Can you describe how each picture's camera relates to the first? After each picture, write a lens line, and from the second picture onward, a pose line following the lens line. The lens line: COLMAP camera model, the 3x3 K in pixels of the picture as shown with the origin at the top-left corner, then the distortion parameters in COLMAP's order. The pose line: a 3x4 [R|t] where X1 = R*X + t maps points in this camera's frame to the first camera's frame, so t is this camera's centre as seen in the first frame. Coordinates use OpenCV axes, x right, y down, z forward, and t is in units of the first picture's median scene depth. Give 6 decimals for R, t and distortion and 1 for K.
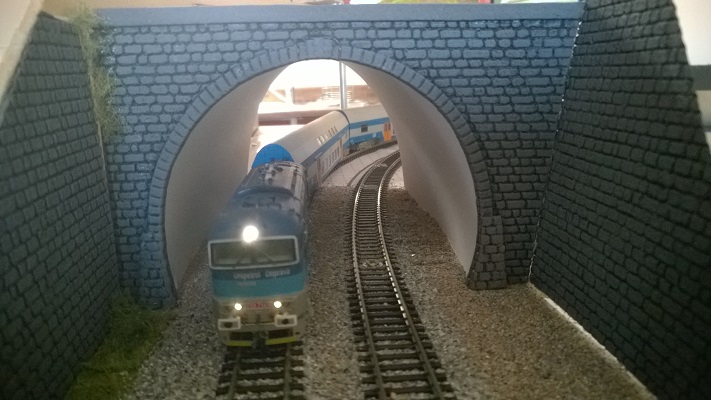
lens RADIAL K [[551.0, 0, 355.7], [0, 551.0, 199.6], [0, 0, 1]] dist [-0.006108, -0.034064]
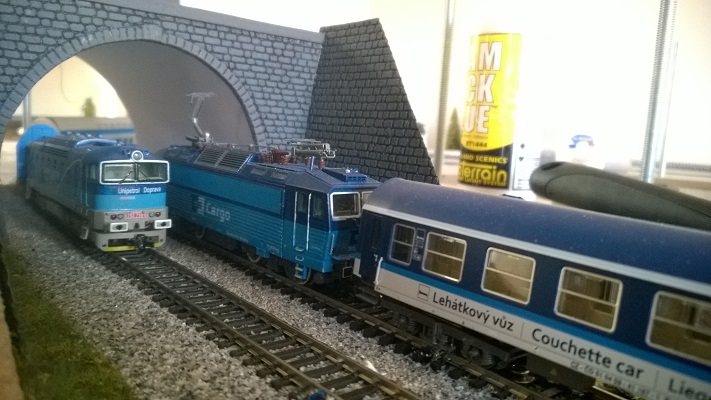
lens RADIAL K [[551.0, 0, 357.4], [0, 551.0, 201.0], [0, 0, 1]] dist [-0.006108, -0.034064]
pose [[0.820003, -0.000020, 0.572360, -0.399450], [0.044176, 0.997019, -0.063254, 0.214646], [-0.570652, 0.077154, 0.817559, -0.285894]]
